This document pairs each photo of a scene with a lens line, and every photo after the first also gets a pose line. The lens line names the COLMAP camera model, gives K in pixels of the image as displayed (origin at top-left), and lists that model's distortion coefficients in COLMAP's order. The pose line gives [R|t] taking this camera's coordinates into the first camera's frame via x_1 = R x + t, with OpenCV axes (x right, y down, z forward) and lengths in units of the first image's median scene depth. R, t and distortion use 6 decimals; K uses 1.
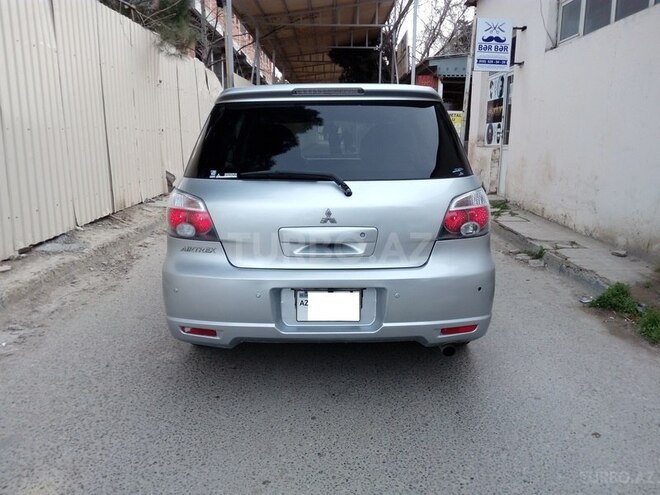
lens RADIAL K [[543.1, 0, 337.3], [0, 543.1, 247.8], [0, 0, 1]] dist [0.070736, -0.132629]
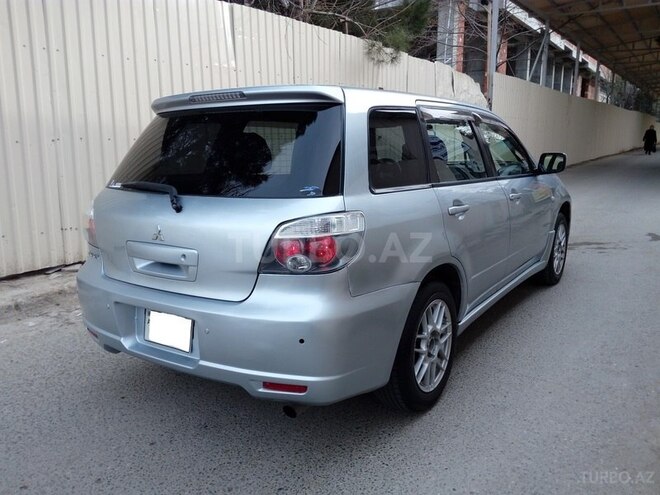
lens RADIAL K [[543.1, 0, 337.3], [0, 543.1, 247.8], [0, 0, 1]] dist [0.070736, -0.132629]
pose [[0.830052, 0.094666, -0.549593, 0.260877], [-0.096613, 0.994996, 0.025469, -0.029947], [0.549254, 0.031957, 0.835044, 0.135441]]
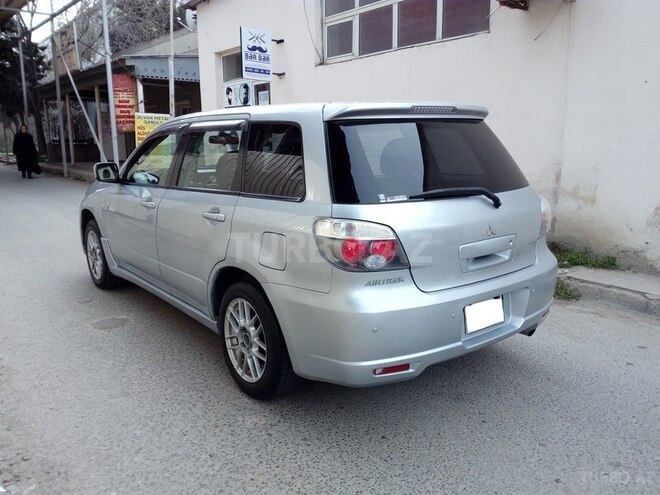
lens RADIAL K [[543.1, 0, 337.3], [0, 543.1, 247.8], [0, 0, 1]] dist [0.070736, -0.132629]
pose [[0.779028, -0.130357, 0.613288, -0.316588], [0.131019, 0.990399, 0.044087, -0.037487], [-0.613147, 0.046007, 0.788628, 0.119327]]
